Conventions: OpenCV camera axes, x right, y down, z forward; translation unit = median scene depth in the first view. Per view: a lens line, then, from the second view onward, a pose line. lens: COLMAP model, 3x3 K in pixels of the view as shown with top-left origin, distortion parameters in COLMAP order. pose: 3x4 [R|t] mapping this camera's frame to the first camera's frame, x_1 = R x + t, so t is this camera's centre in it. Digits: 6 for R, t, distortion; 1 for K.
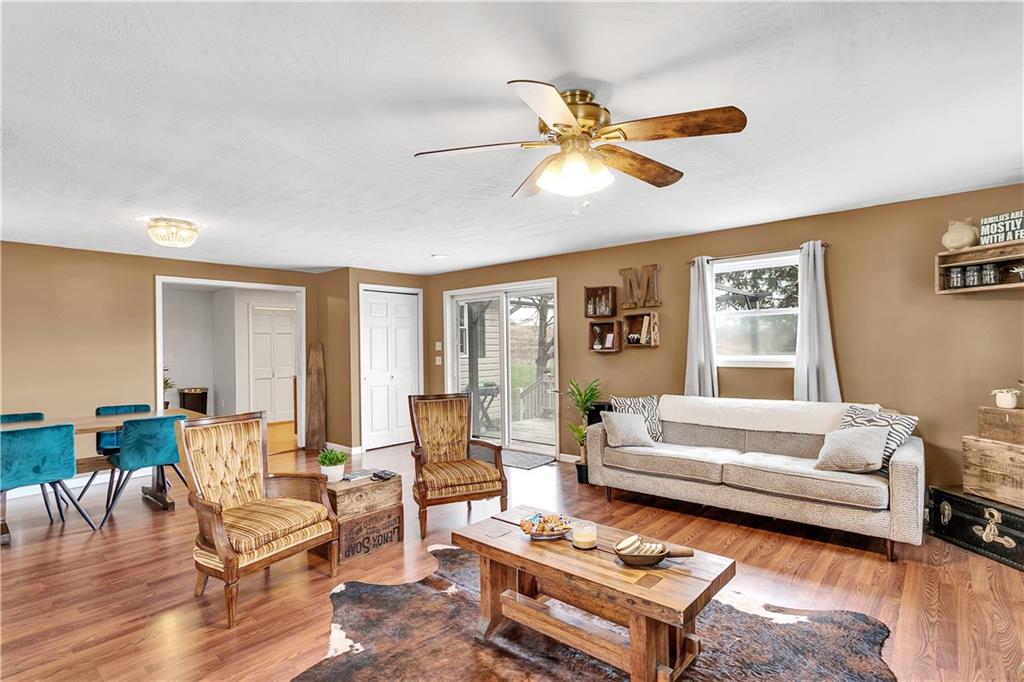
lens RADIAL K [[526.9, 0, 496.8], [0, 526.9, 343.3], [0, 0, 1]] dist [-0.001187, 0.000271]
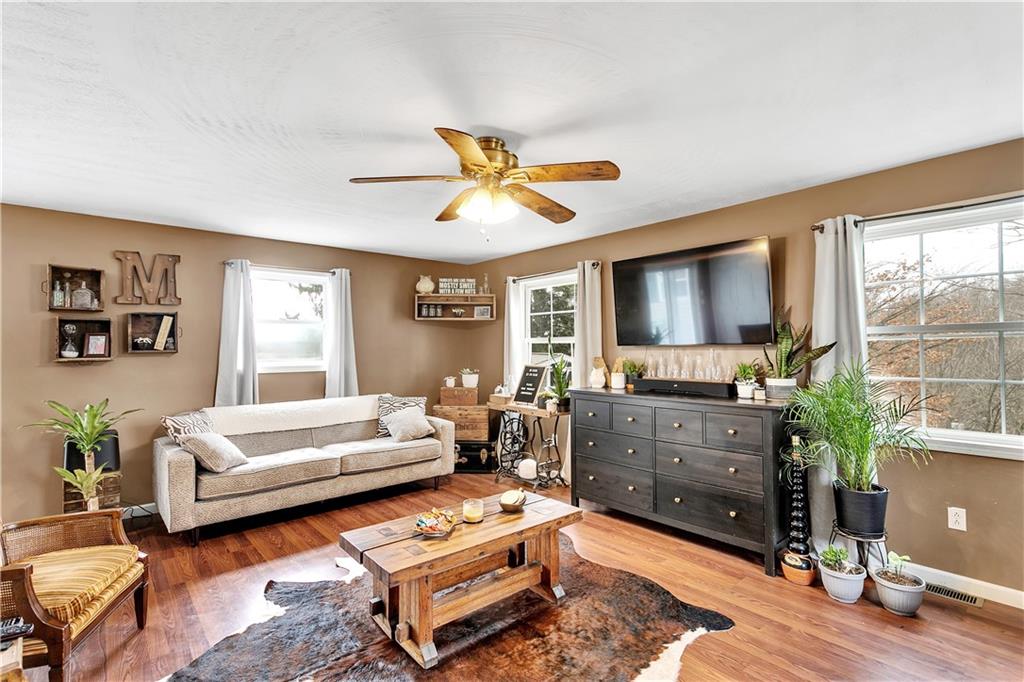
lens RADIAL K [[526.9, 0, 496.8], [0, 526.9, 343.3], [0, 0, 1]] dist [-0.001187, 0.000271]
pose [[0.094168, 0.020077, 0.995354, -0.590464], [-0.001321, 0.999798, -0.020042, 0.007522], [-0.995555, 0.000573, 0.094175, 0.500754]]
